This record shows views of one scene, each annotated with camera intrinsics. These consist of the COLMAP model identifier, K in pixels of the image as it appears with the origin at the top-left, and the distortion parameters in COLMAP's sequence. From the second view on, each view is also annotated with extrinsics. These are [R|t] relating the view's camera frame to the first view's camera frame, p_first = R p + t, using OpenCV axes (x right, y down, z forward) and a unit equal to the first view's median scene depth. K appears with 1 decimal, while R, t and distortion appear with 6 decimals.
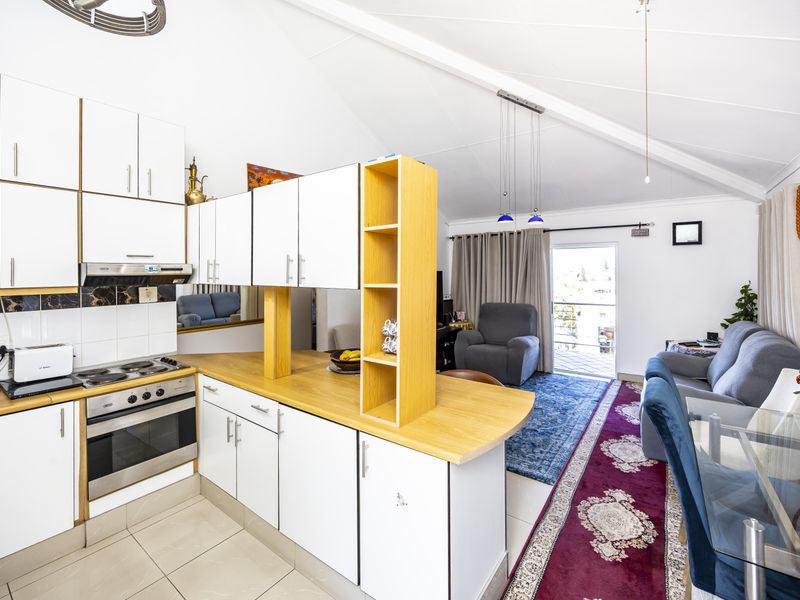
lens RADIAL K [[361.2, 0, 401.8], [0, 361.2, 272.6], [0, 0, 1]] dist [-0.000306, -0.000422]
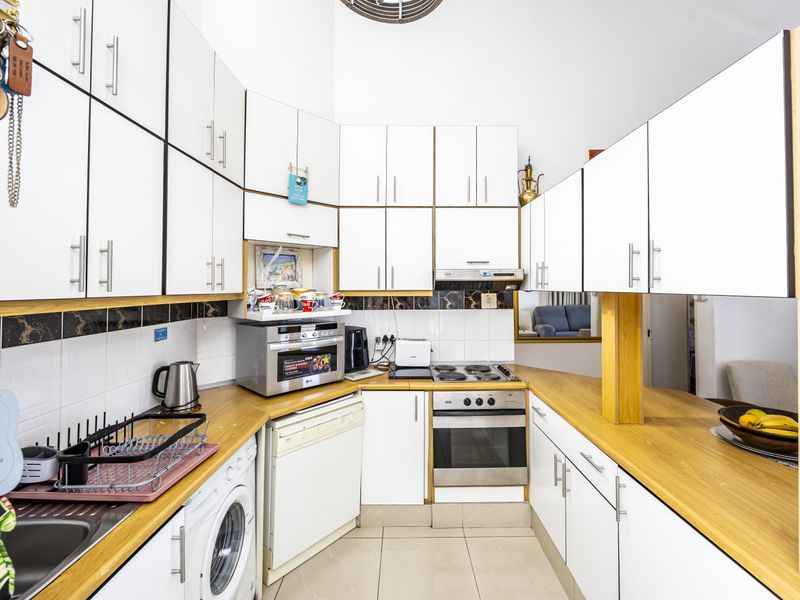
lens RADIAL K [[359.5, 0, 408.2], [0, 359.5, 279.5], [0, 0, 1]] dist [0.000031, 0.000833]
pose [[0.608964, -0.012724, -0.793096, -0.024724], [-0.003637, 0.999816, -0.018834, 0.016205], [0.793189, 0.014353, 0.608806, 0.157349]]
